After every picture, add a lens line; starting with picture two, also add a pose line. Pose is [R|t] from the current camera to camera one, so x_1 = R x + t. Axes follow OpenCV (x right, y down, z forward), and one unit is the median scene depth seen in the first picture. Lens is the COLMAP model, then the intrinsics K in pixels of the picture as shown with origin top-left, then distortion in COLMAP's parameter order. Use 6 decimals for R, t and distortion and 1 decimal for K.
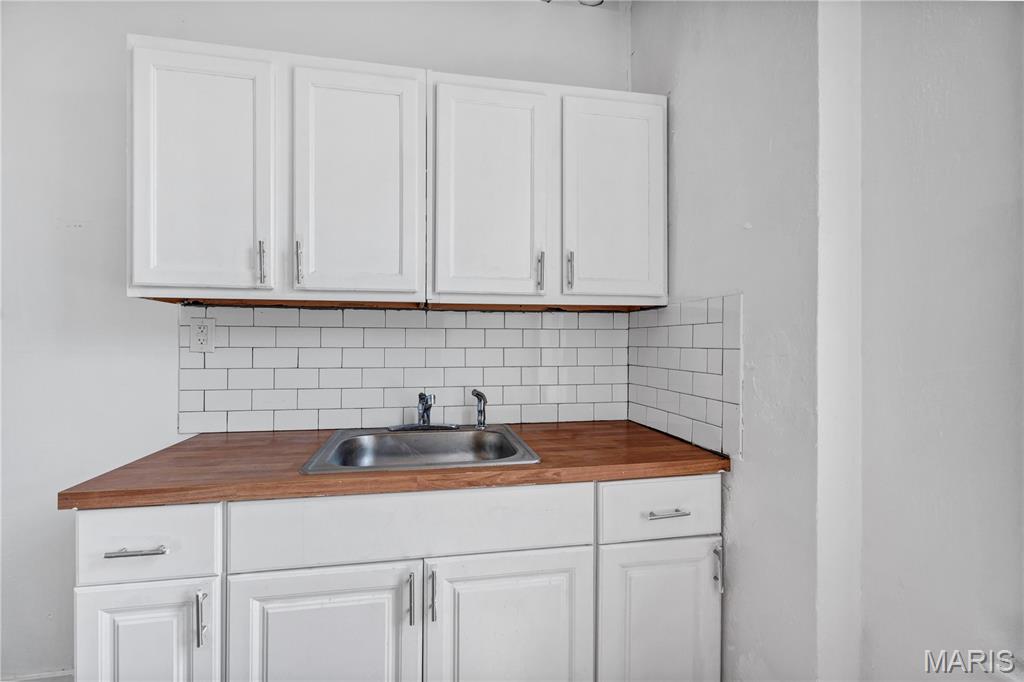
lens RADIAL K [[461.3, 0, 515.4], [0, 461.3, 339.3], [0, 0, 1]] dist [-0.000236, 0.001670]
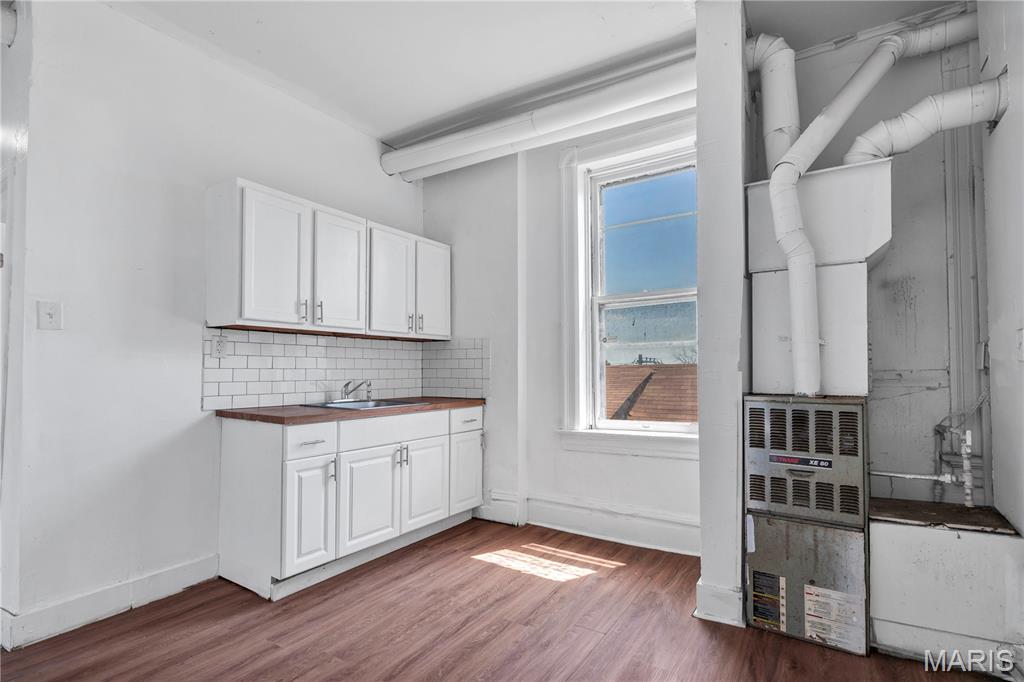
lens RADIAL K [[490.2, 0, 514.2], [0, 490.2, 360.3], [0, 0, 1]] dist [-0.001867, -0.000025]
pose [[0.691420, 0.011728, 0.722358, -1.299130], [-0.004481, 0.999919, -0.011945, 0.056718], [-0.722439, 0.005022, 0.691416, -0.958023]]
